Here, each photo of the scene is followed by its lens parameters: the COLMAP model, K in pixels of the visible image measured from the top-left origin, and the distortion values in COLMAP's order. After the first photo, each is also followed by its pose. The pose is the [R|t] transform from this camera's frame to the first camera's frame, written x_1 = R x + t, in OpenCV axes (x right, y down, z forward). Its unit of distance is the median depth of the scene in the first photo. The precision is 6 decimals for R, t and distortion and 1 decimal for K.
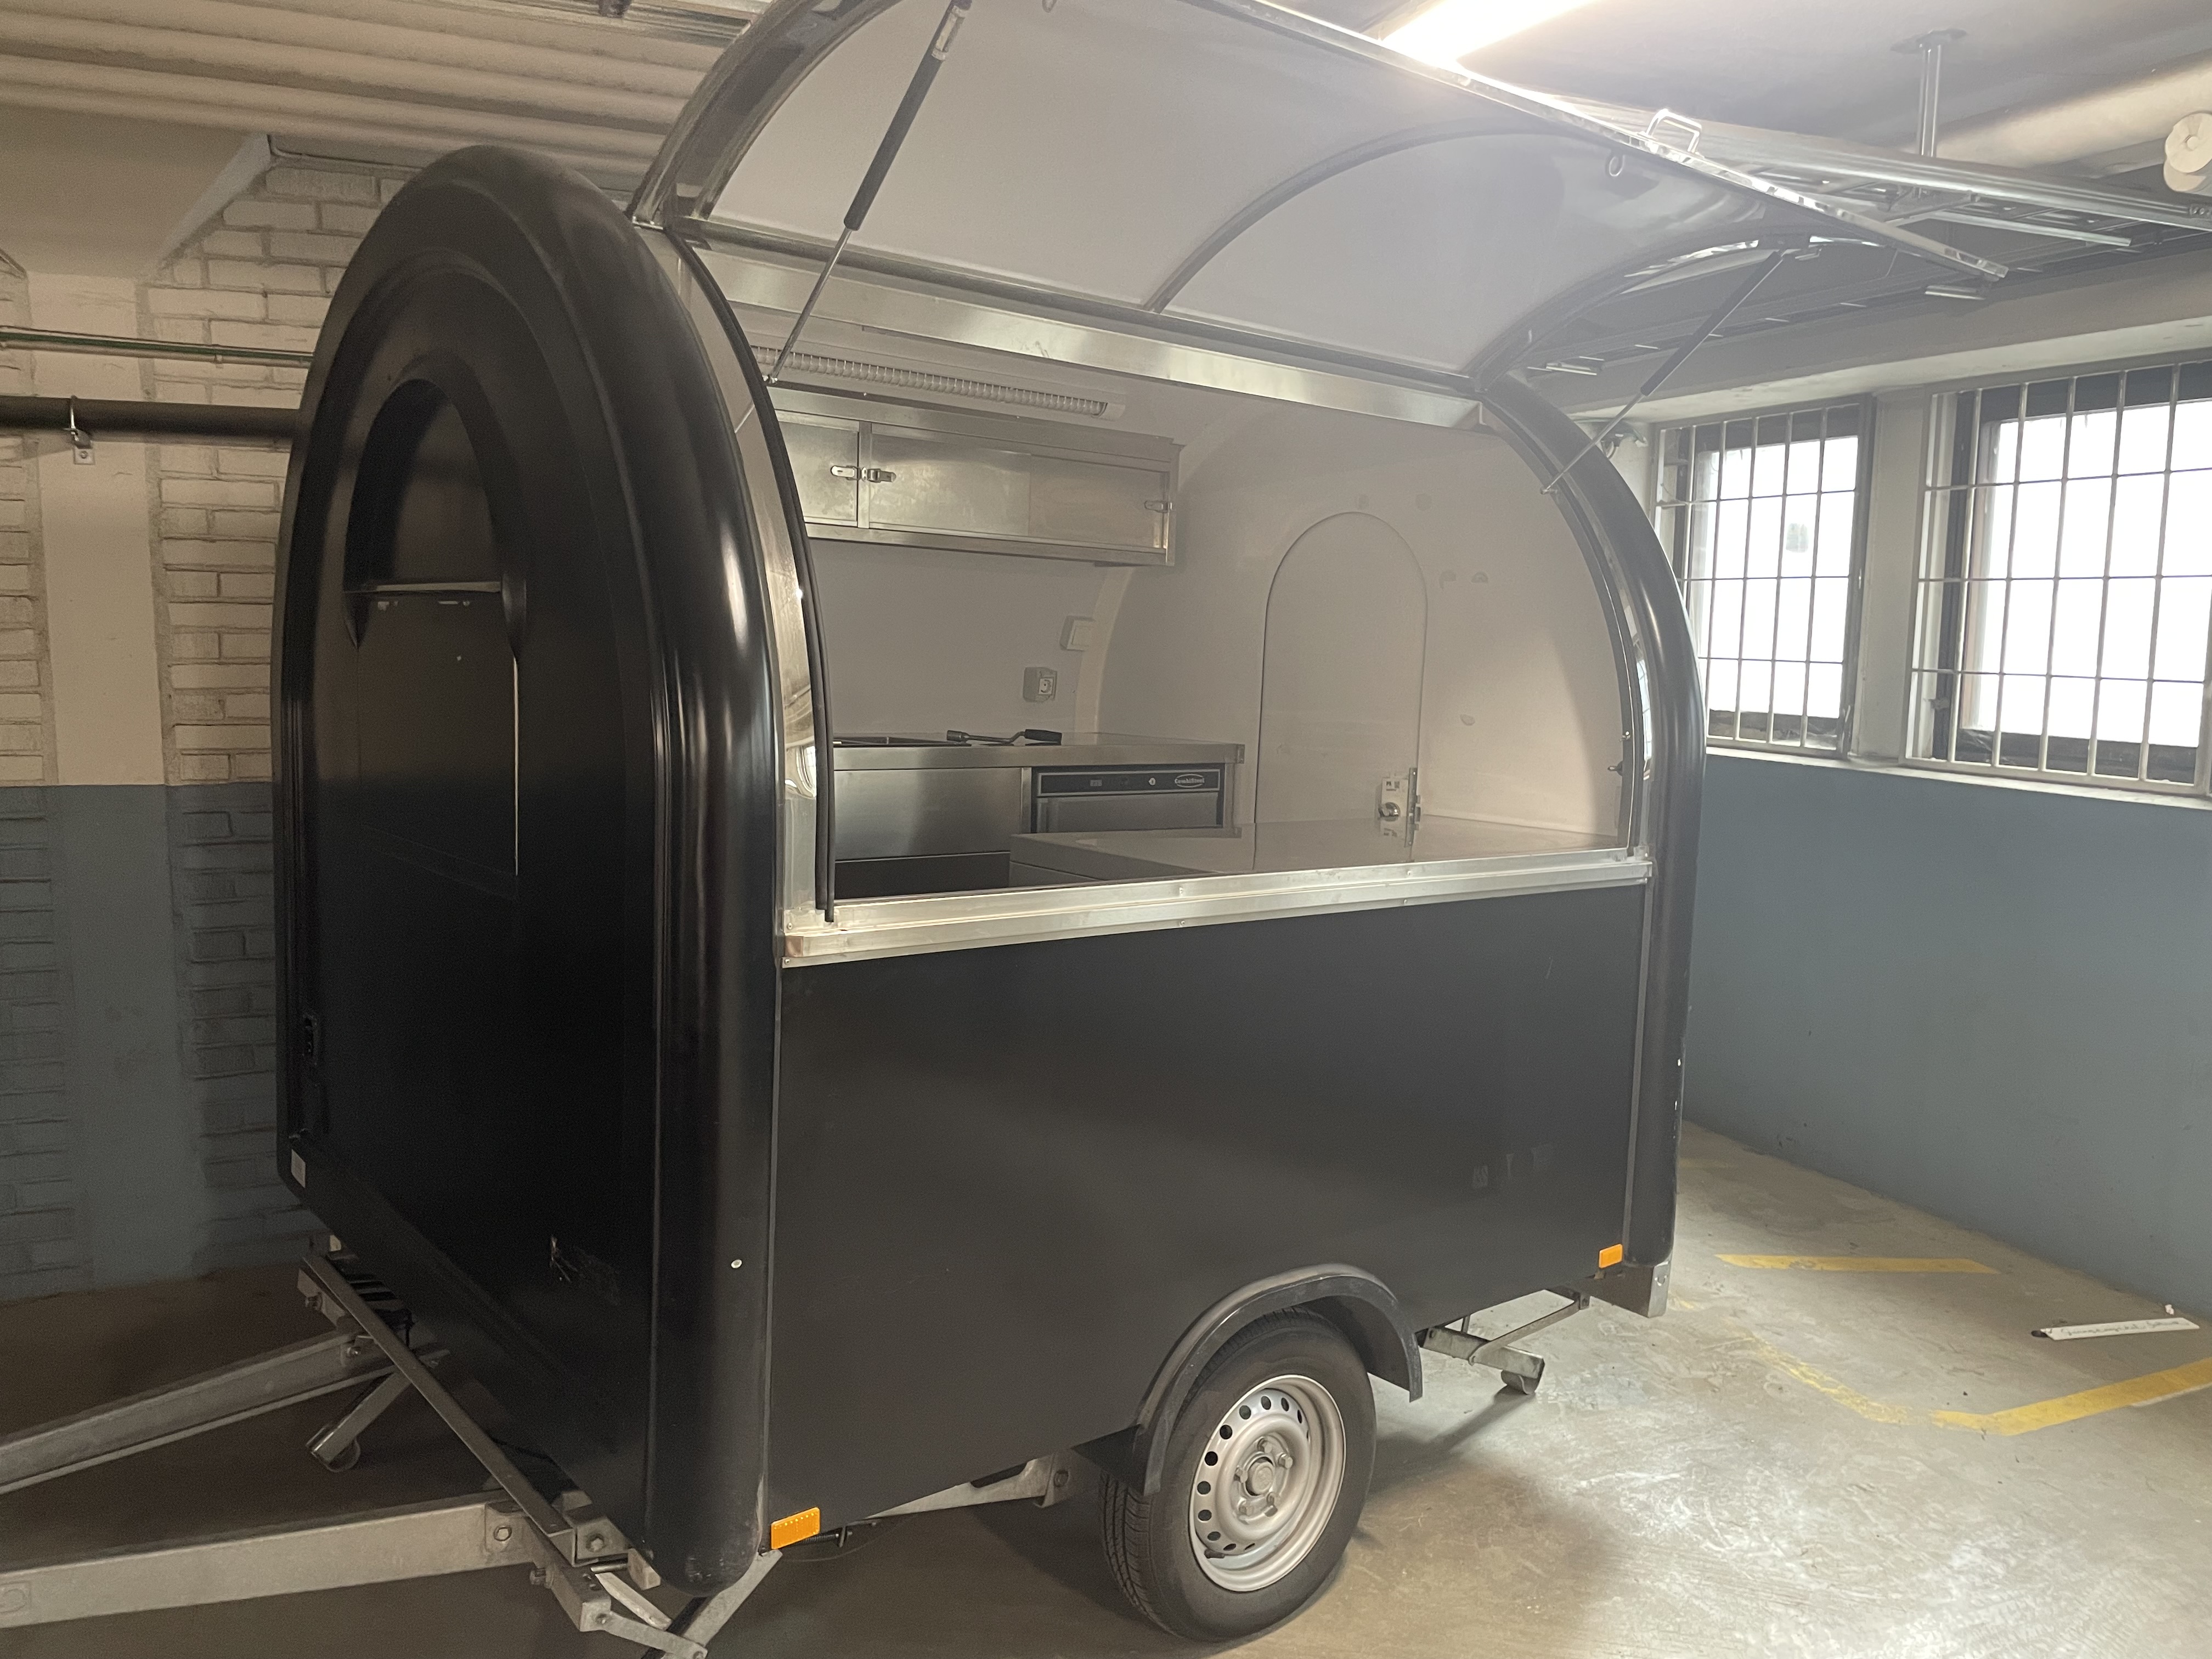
lens RADIAL K [[1653.8, 0, 1111.2], [0, 1653.8, 825.9], [0, 0, 1]] dist [0.110170, -0.166171]
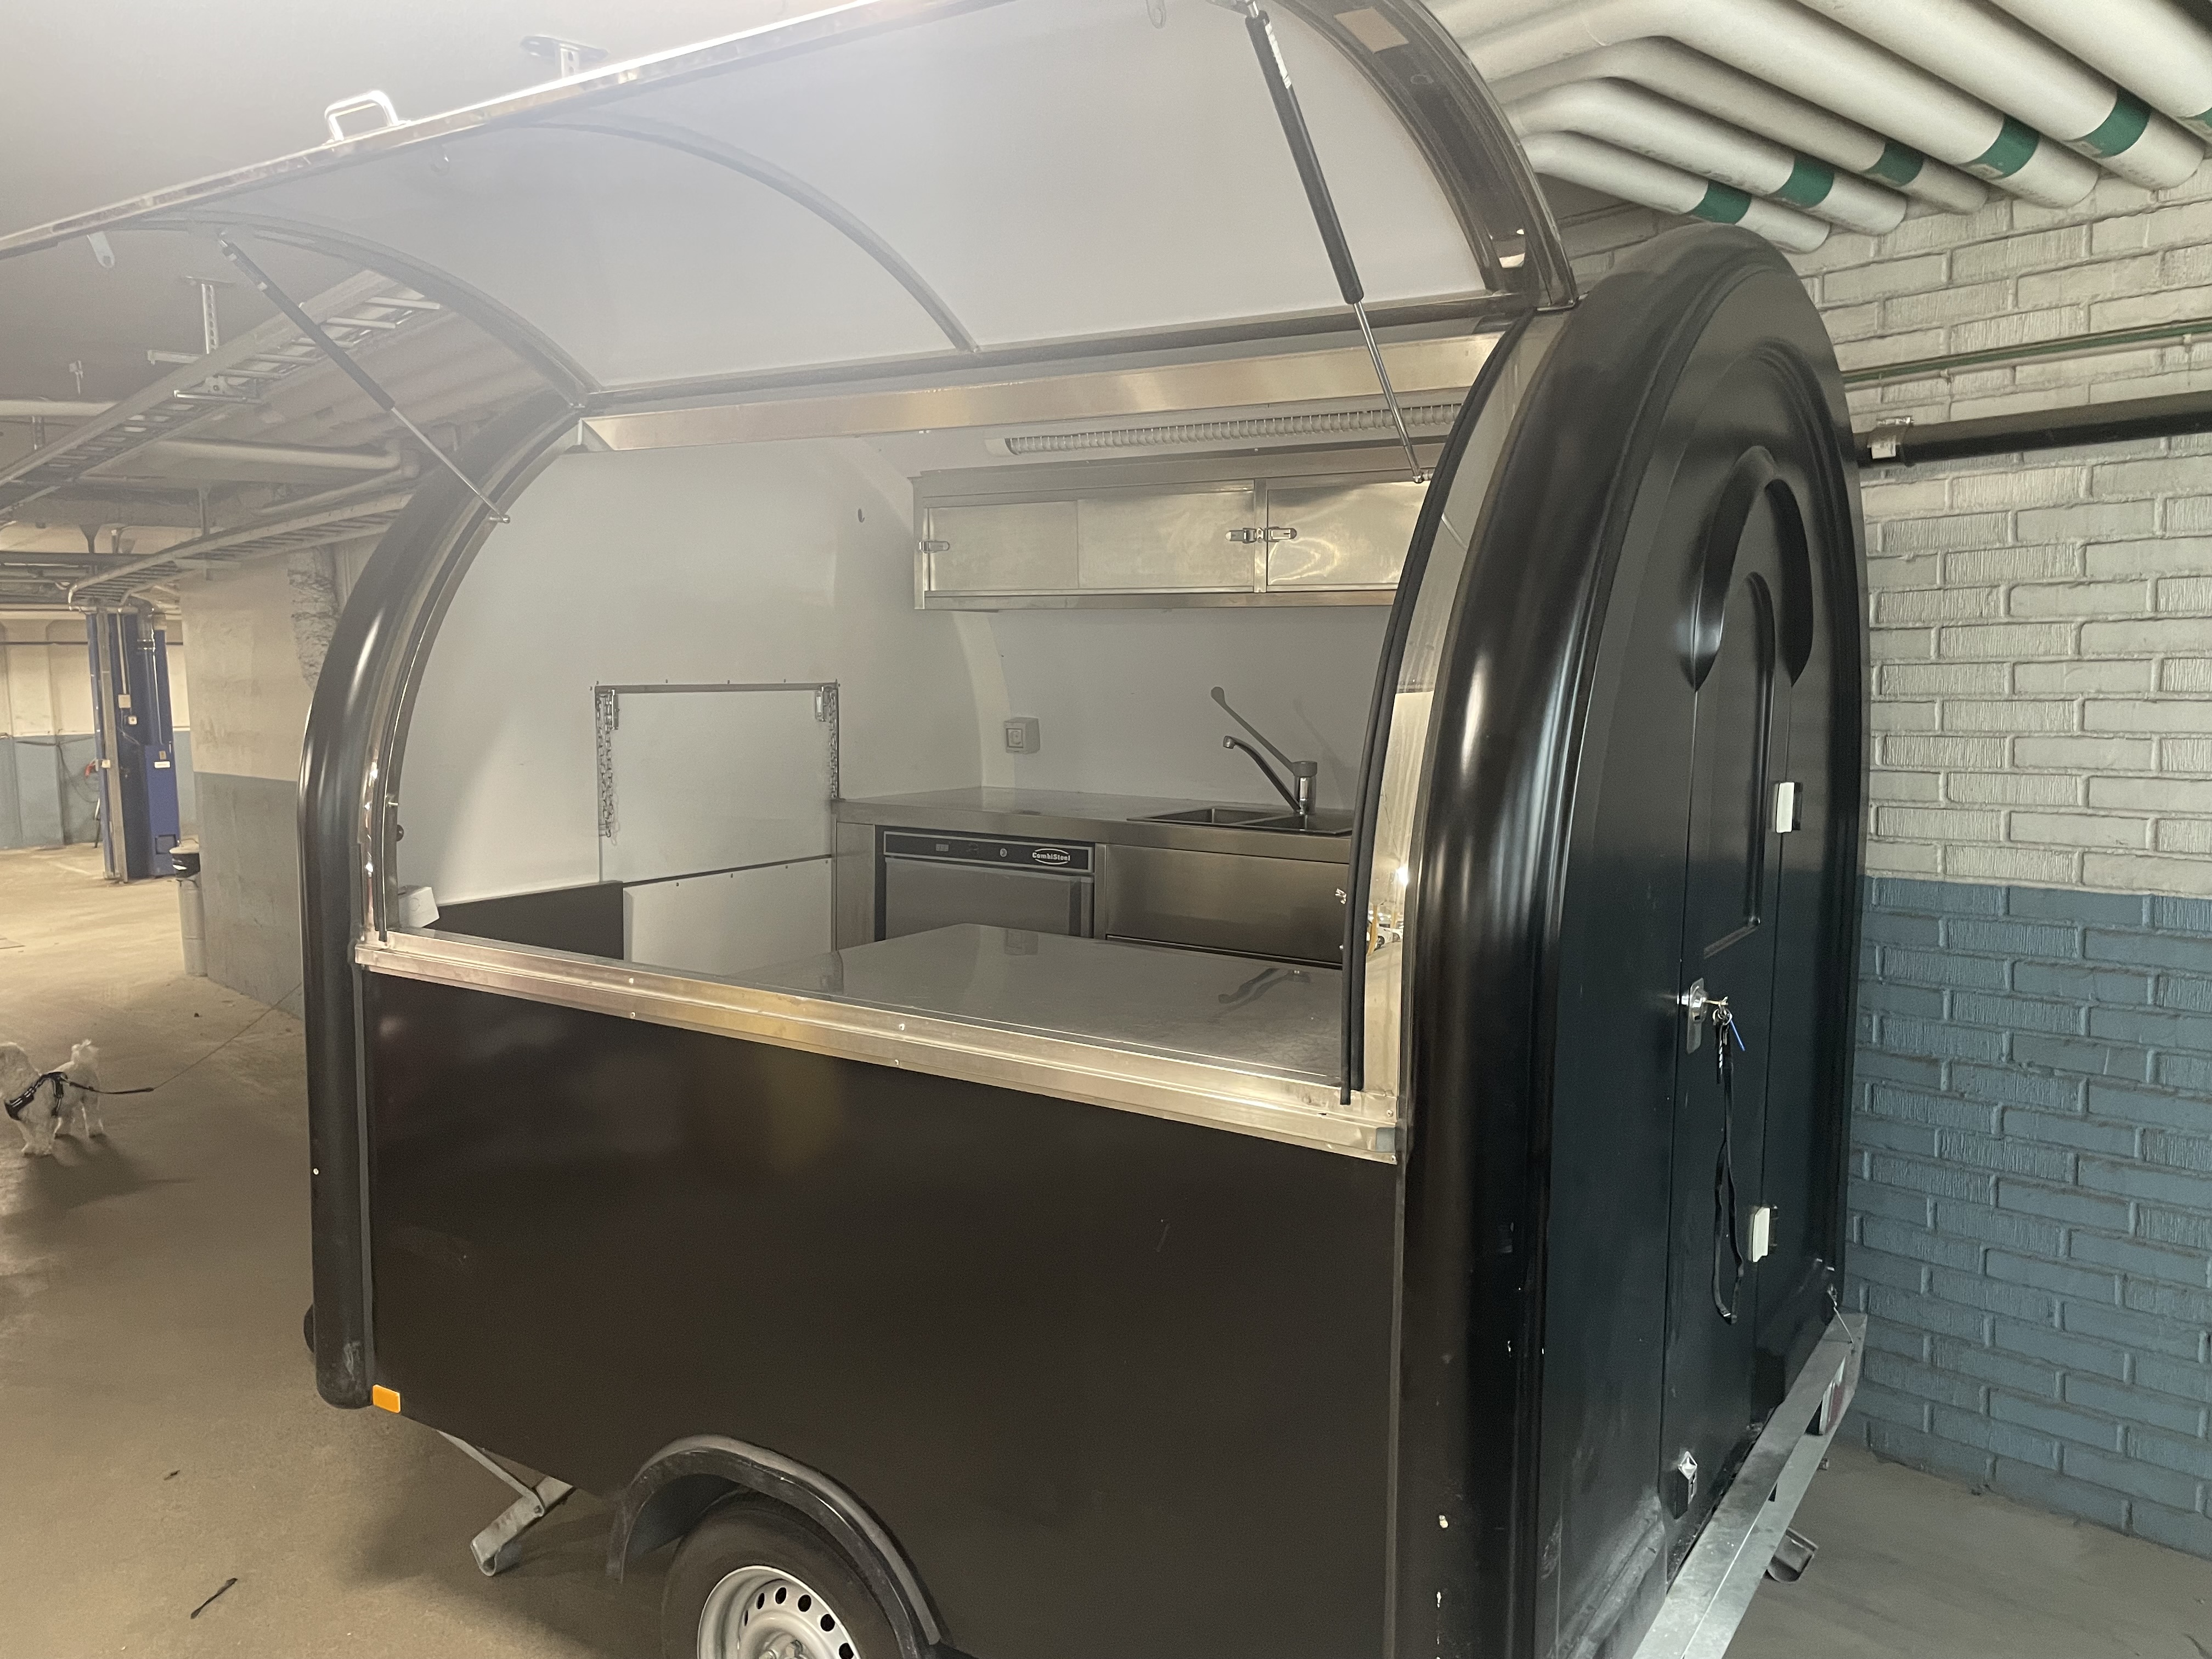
lens RADIAL K [[1653.8, 0, 1111.2], [0, 1653.8, 825.9], [0, 0, 1]] dist [0.110170, -0.166171]
pose [[0.311365, 0.073799, -0.947420, 0.724136], [-0.094667, 0.994429, 0.046349, -0.086027], [0.945563, 0.075258, 0.316617, 0.646958]]
